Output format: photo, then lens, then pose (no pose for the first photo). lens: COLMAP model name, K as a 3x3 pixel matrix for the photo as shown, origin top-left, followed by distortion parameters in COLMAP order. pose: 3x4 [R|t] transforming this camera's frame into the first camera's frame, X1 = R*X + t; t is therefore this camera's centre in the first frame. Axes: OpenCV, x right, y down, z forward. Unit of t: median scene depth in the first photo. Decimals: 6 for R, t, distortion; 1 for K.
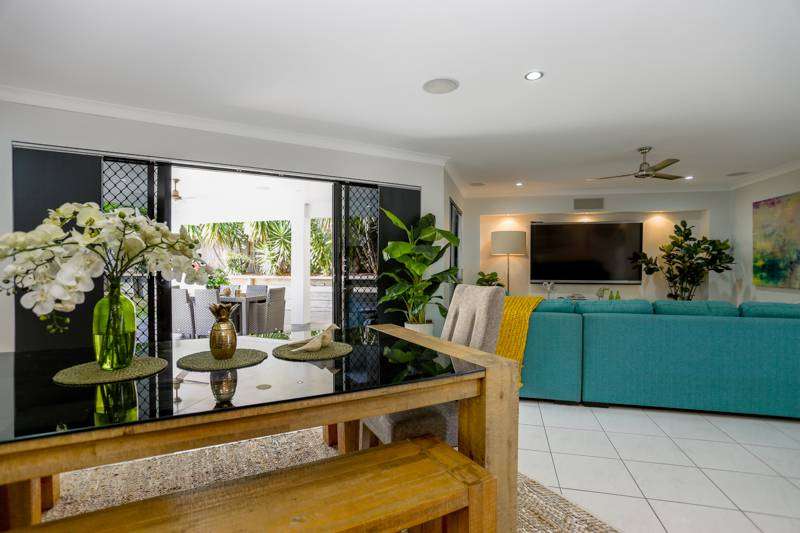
lens RADIAL K [[394.6, 0, 400.0], [0, 394.6, 266.5], [0, 0, 1]] dist [-0.051060, 0.000291]
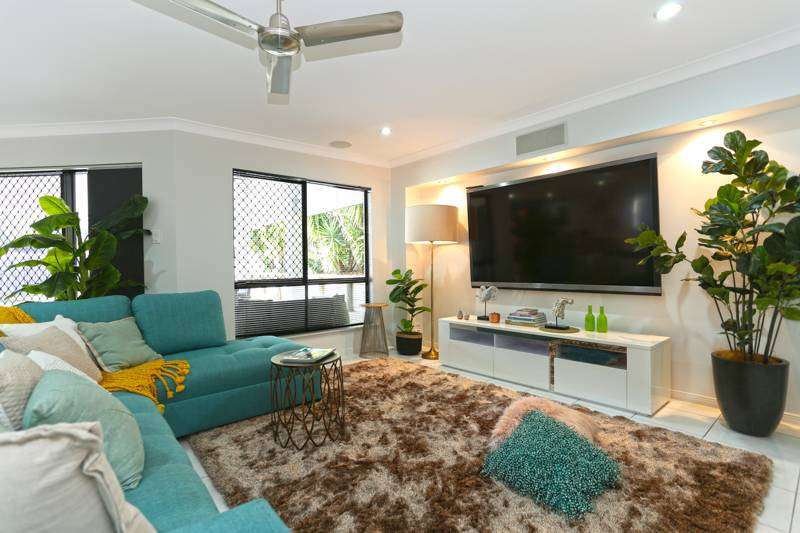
lens RADIAL K [[394.6, 0, 400.0], [0, 394.6, 266.5], [0, 0, 1]] dist [-0.051060, 0.000291]
pose [[0.812223, -0.015217, -0.583149, 0.619288], [0.012813, 0.999884, -0.008245, 0.013969], [0.583206, -0.000775, 0.812324, 0.443511]]
